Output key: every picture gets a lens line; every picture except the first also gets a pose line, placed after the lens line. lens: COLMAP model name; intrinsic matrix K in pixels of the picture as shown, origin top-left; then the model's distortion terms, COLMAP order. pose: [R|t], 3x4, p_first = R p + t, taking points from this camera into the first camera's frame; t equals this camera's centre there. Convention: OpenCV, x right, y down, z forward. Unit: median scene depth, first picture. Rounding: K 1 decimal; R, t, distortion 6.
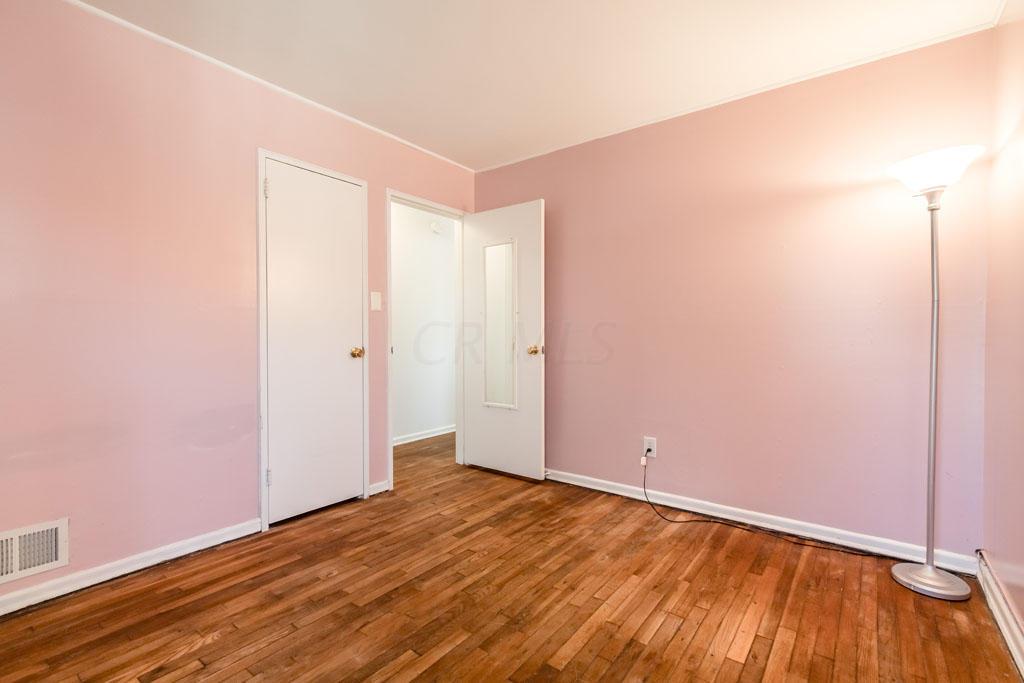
lens RADIAL K [[466.6, 0, 508.1], [0, 466.6, 342.3], [0, 0, 1]] dist [0.003292, 0.000331]
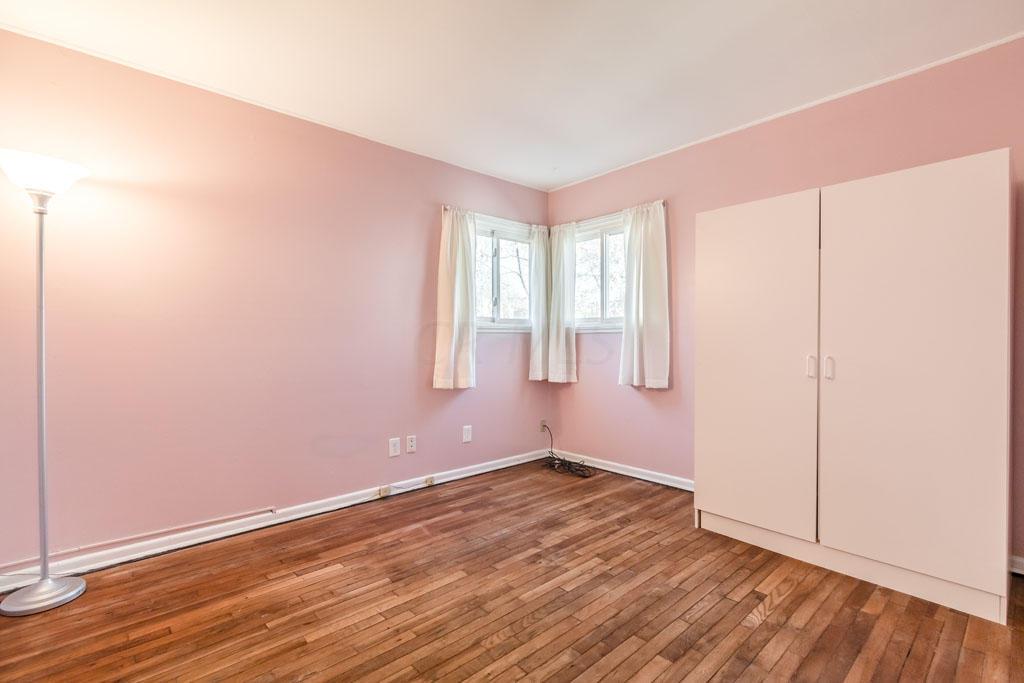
lens RADIAL K [[466.6, 0, 509.3], [0, 466.6, 340.4], [0, 0, 1]] dist [0.003292, 0.000331]
pose [[-0.983187, 0.001452, 0.182596, -0.245824], [0.004273, 0.999878, 0.015053, -0.032141], [-0.182552, 0.015580, -0.983073, 1.952483]]
